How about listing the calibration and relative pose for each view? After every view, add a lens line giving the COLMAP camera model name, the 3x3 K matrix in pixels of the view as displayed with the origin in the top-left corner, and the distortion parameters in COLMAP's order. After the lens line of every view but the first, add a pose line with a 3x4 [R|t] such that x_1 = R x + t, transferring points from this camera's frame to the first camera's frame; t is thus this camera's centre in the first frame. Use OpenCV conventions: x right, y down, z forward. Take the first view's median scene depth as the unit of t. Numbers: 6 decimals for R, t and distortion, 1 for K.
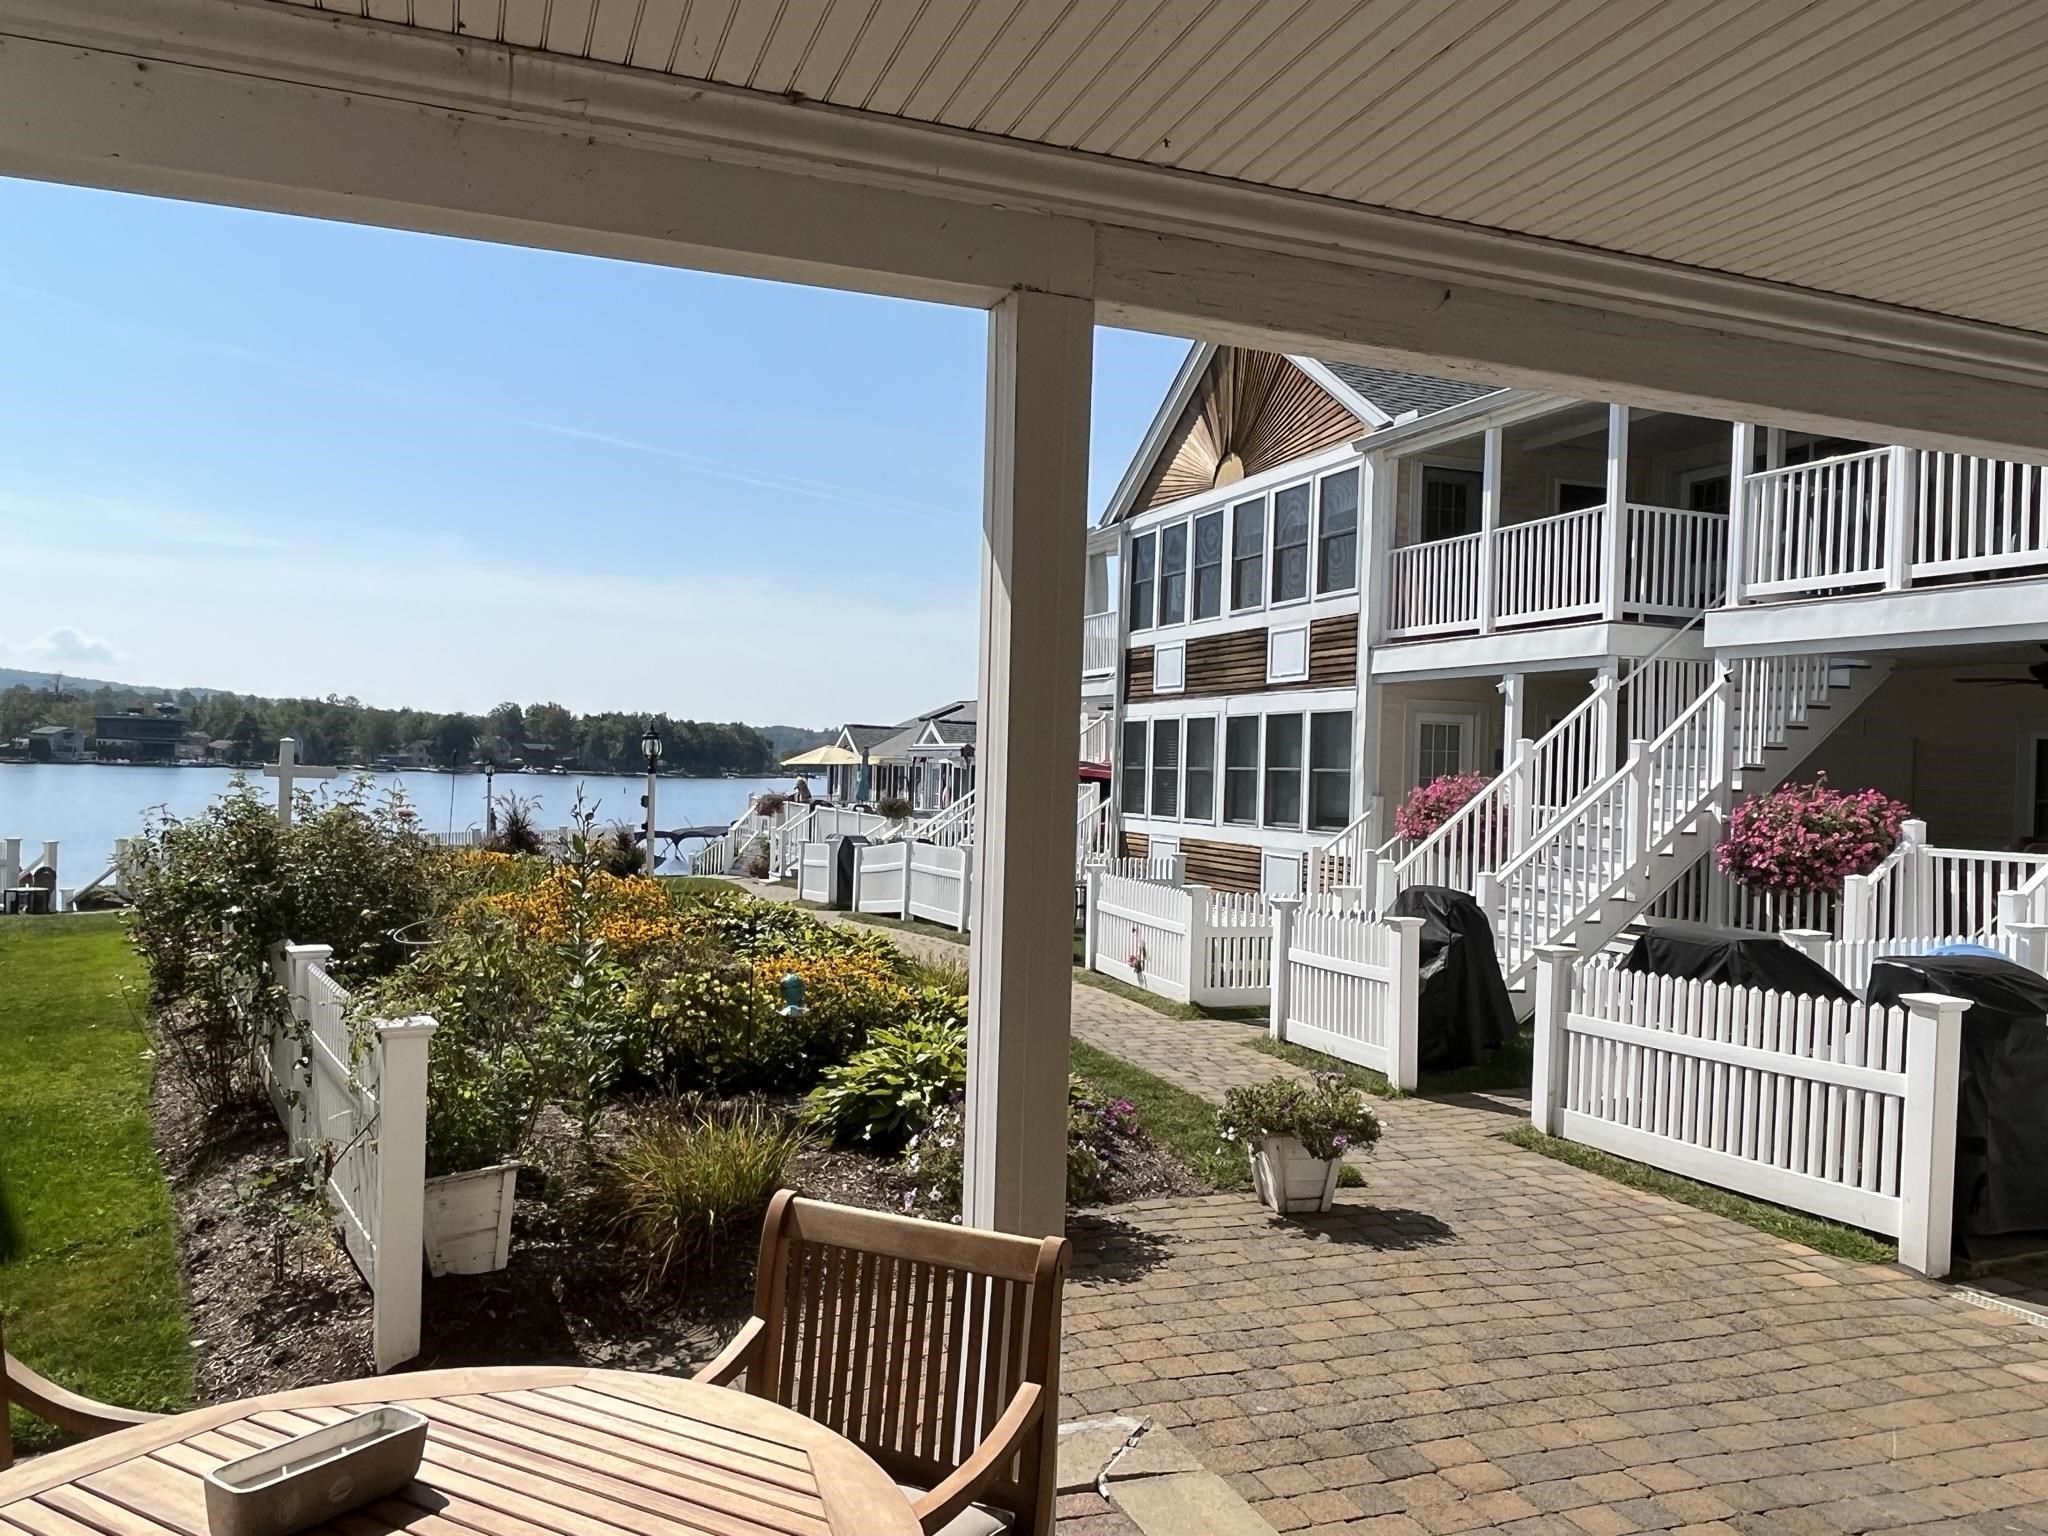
lens RADIAL K [[1501.1, 0, 1008.2], [0, 1501.1, 775.7], [0, 0, 1]] dist [-0.000023, 0.004081]
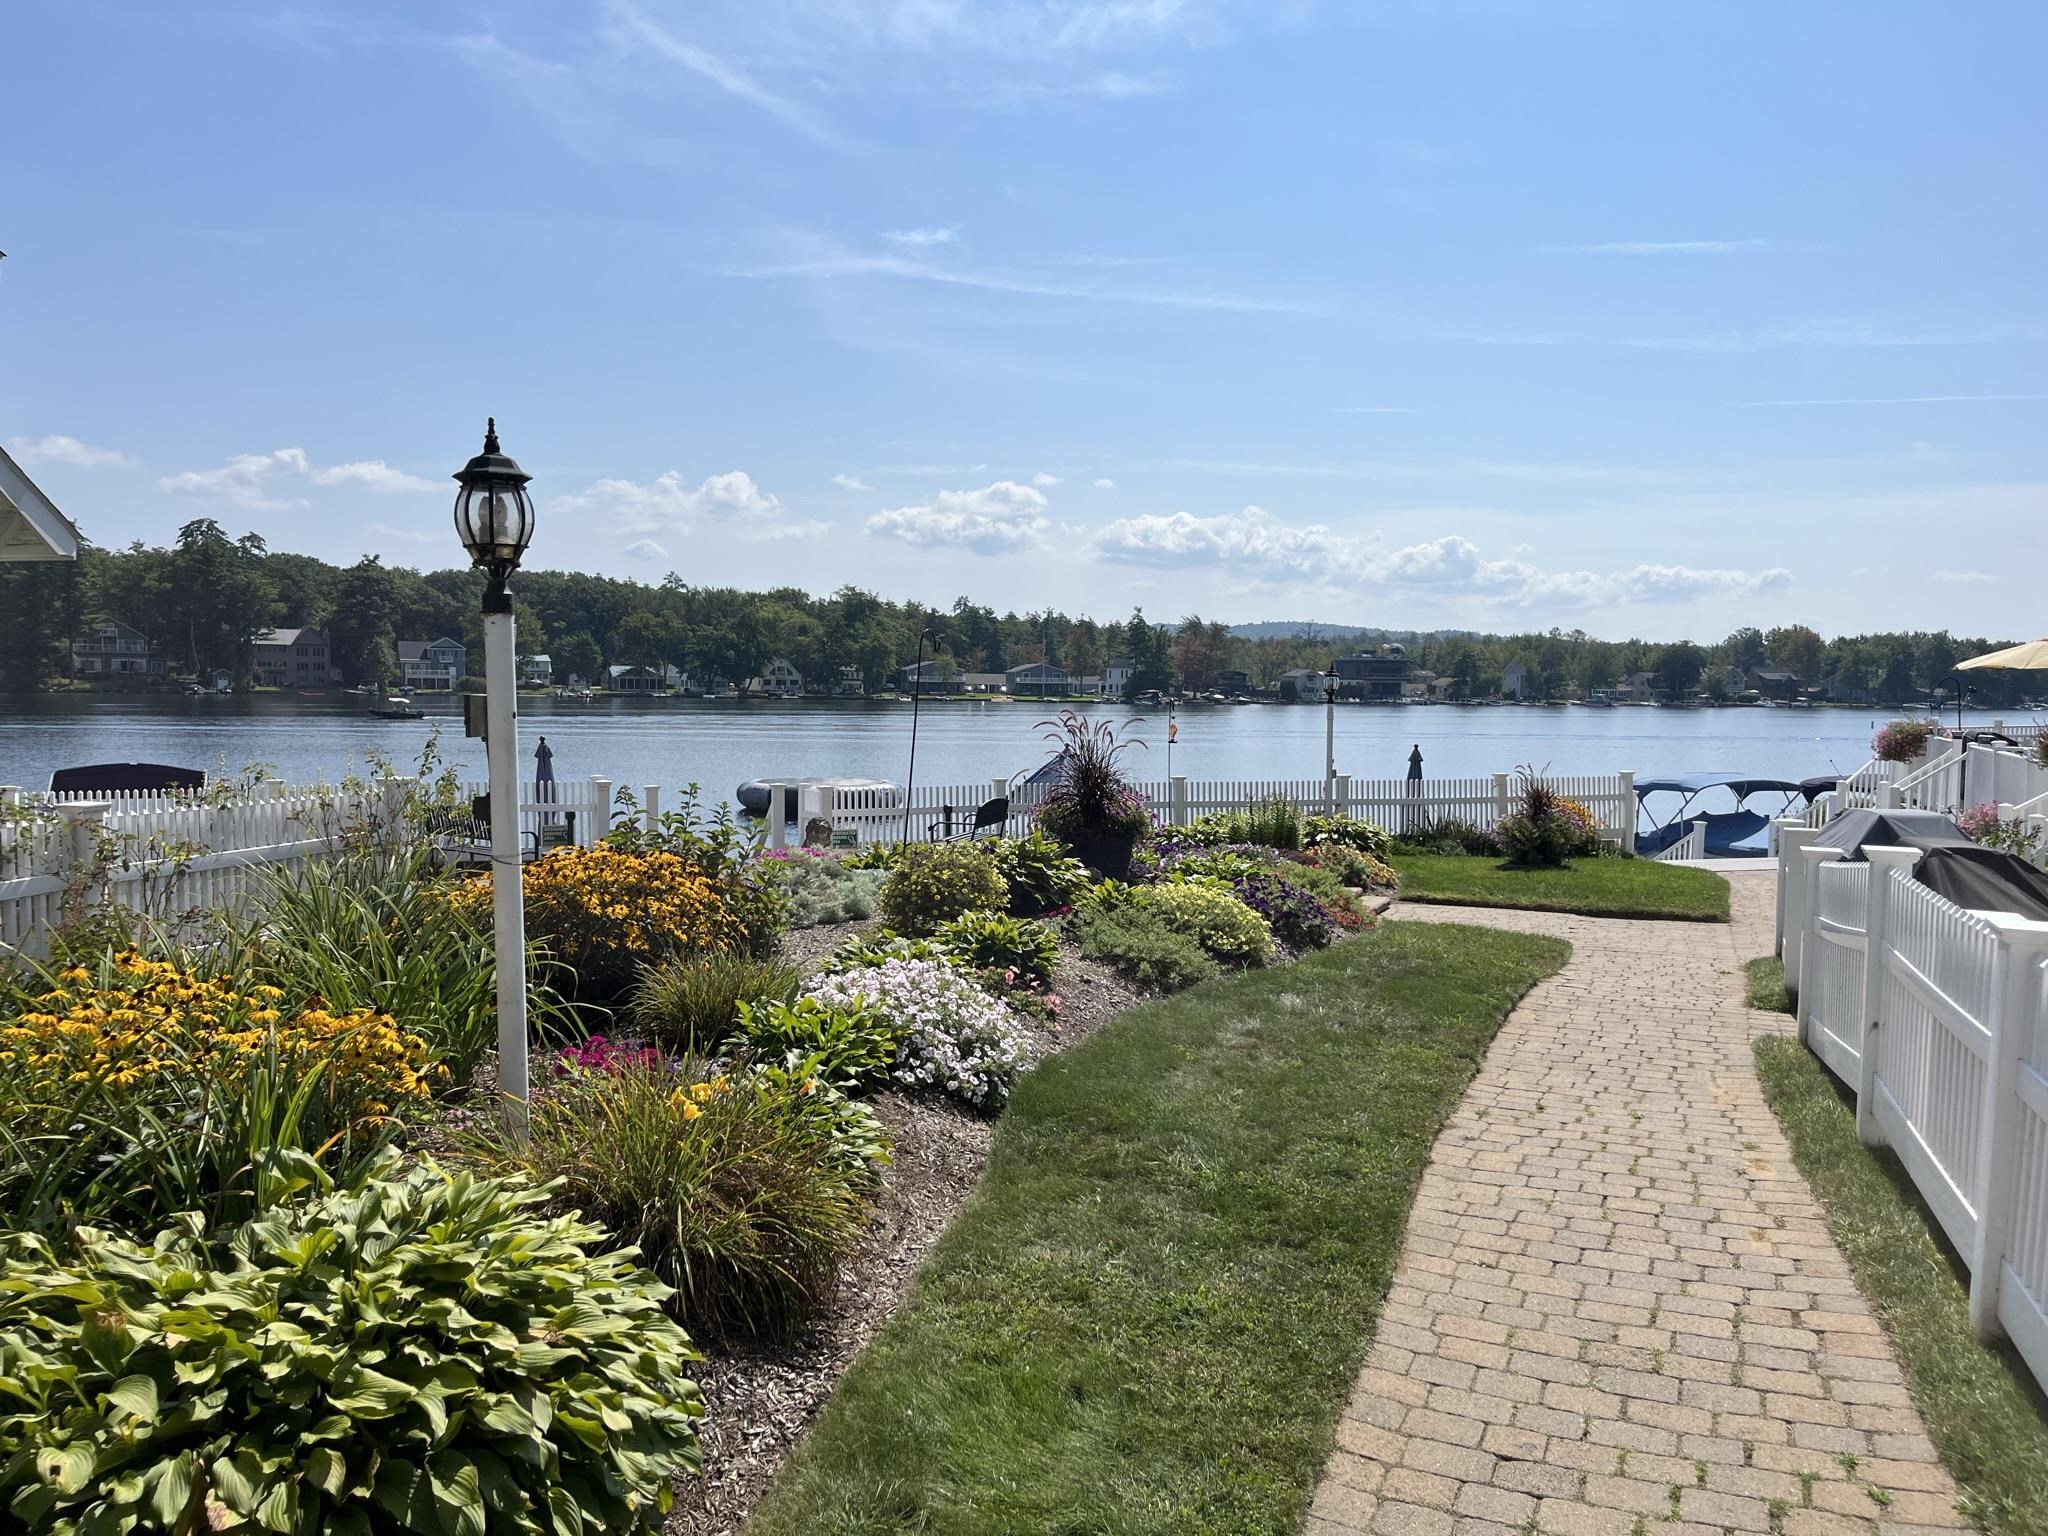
lens RADIAL K [[1549.0, 0, 1029.7], [0, 1549.0, 782.5], [0, 0, 1]] dist [0.053816, -0.061290]
pose [[0.723514, 0.020731, -0.689999, 0.019847], [0.010388, 0.999109, 0.040911, 0.011999], [0.690232, -0.036767, 0.722653, 0.622460]]
